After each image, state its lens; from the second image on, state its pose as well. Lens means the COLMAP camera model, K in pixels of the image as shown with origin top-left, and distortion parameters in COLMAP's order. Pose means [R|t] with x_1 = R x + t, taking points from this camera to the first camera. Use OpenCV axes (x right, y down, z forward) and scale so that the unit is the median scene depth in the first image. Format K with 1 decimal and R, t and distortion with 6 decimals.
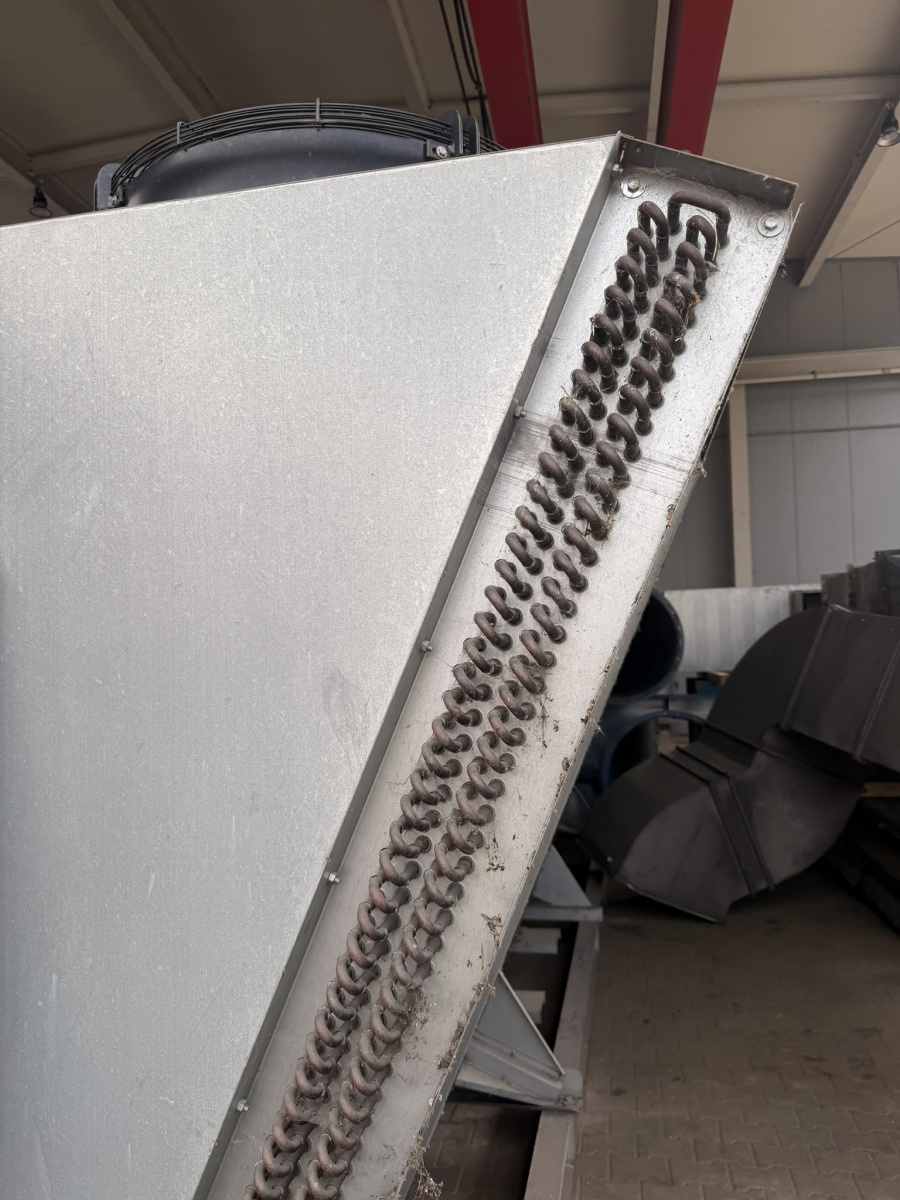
lens RADIAL K [[847.5, 0, 450.0], [0, 847.5, 600.0], [0, 0, 1]] dist [0.038126, -0.062772]
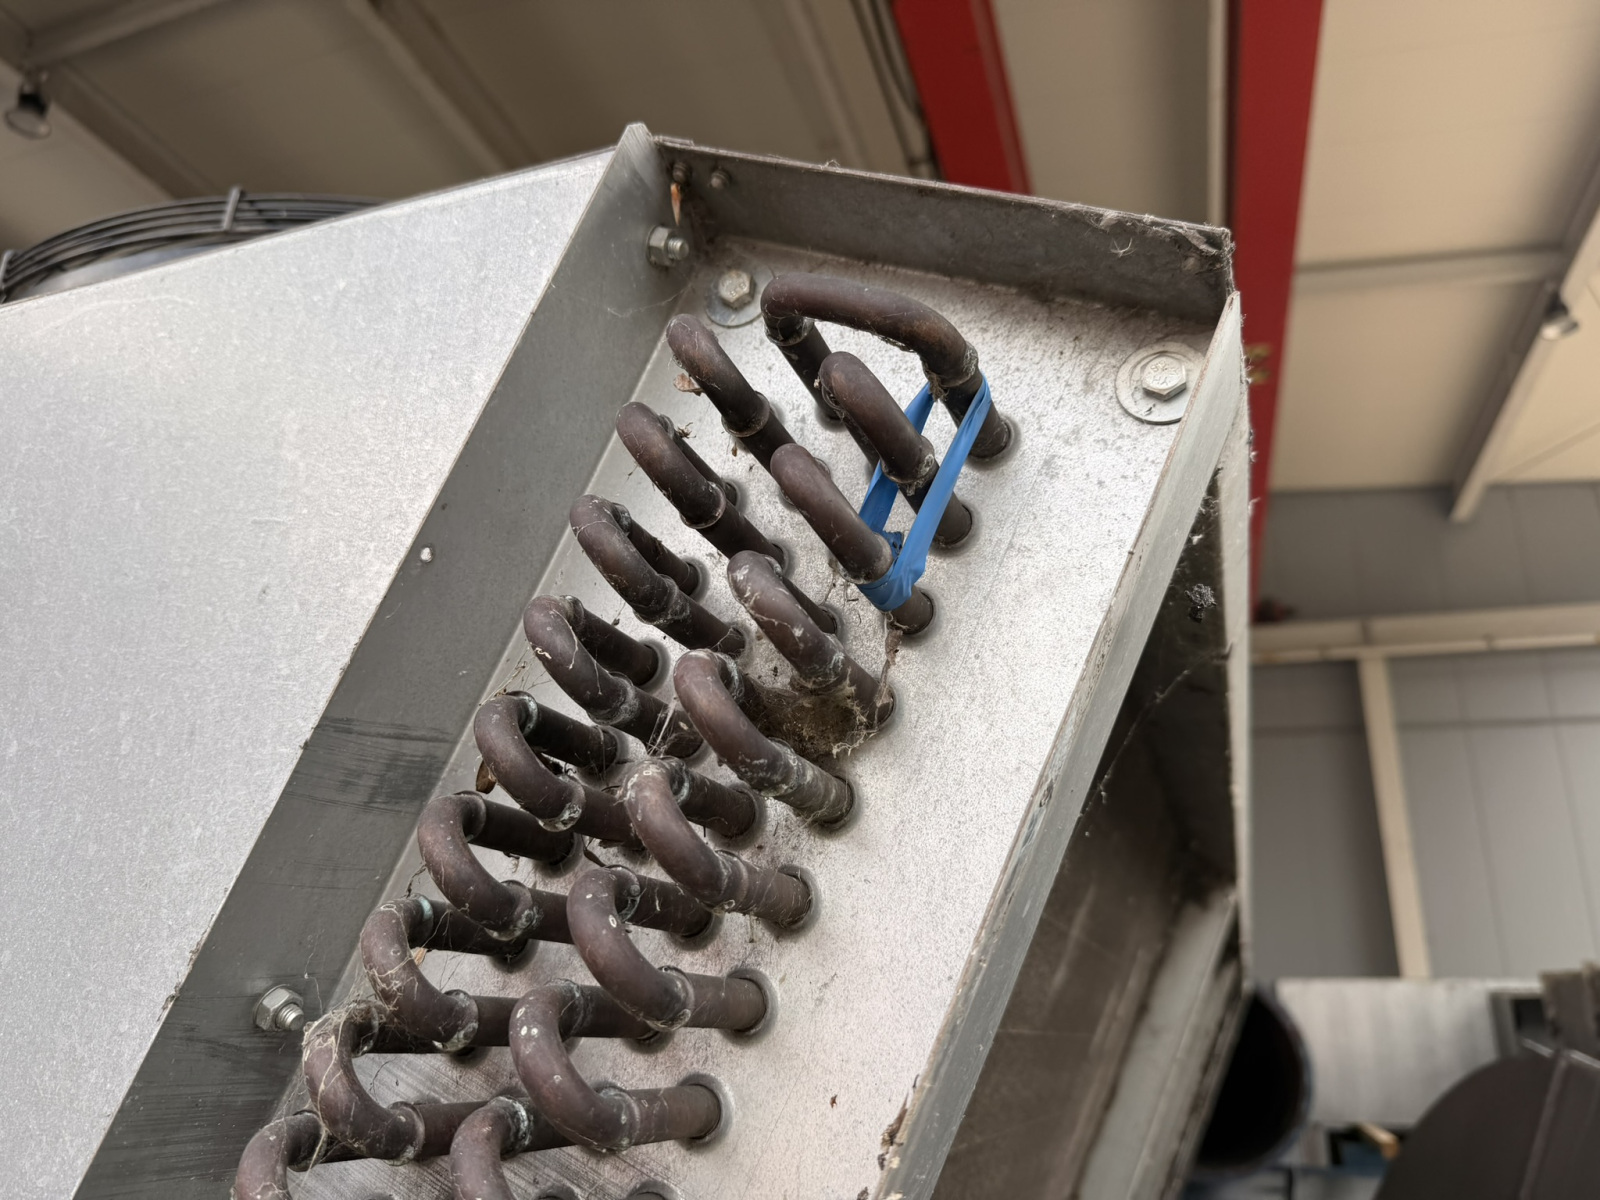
lens RADIAL K [[1130.0, 0, 800.0], [0, 1130.0, 600.0], [0, 0, 1]] dist [0.038126, -0.062772]
pose [[0.987775, 0.000498, -0.155887, 0.100327], [-0.044636, 0.959030, -0.279767, -0.082924], [0.149361, 0.283304, 0.947328, 0.205446]]
